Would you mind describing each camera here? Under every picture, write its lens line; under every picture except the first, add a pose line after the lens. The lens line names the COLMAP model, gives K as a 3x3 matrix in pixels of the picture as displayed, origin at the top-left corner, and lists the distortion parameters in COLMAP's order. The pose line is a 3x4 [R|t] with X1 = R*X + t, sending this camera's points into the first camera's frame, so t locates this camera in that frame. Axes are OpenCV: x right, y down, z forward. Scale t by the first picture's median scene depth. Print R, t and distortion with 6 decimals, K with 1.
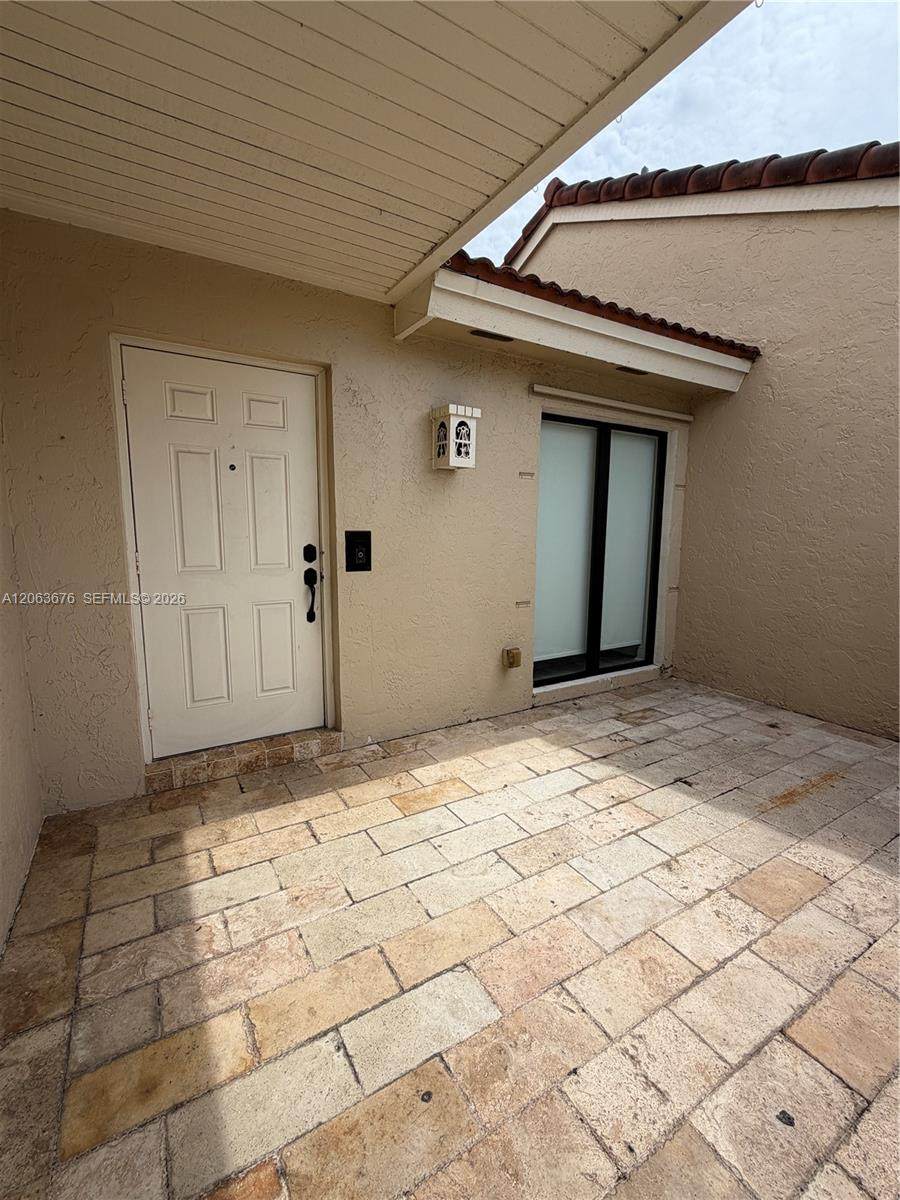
lens RADIAL K [[518.8, 0, 450.0], [0, 518.8, 600.0], [0, 0, 1]] dist [-0.001808, -0.000324]
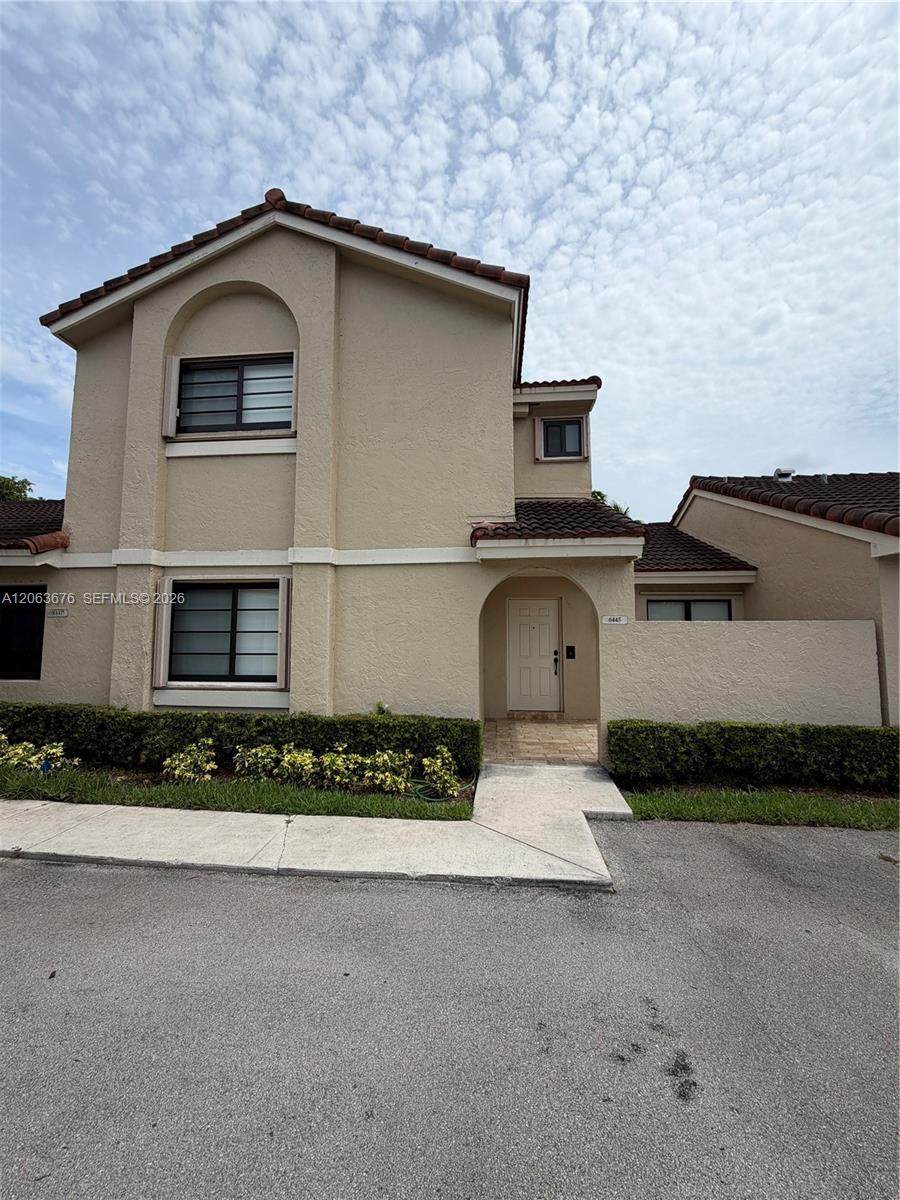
lens RADIAL K [[475.0, 0, 449.1], [0, 475.0, 597.2], [0, 0, 1]] dist [-0.001193, -0.000028]
pose [[0.800610, -0.054444, -0.596708, 0.957429], [-0.082751, 0.976274, -0.200104, 0.212615], [0.593445, 0.209583, 0.777109, -1.714742]]
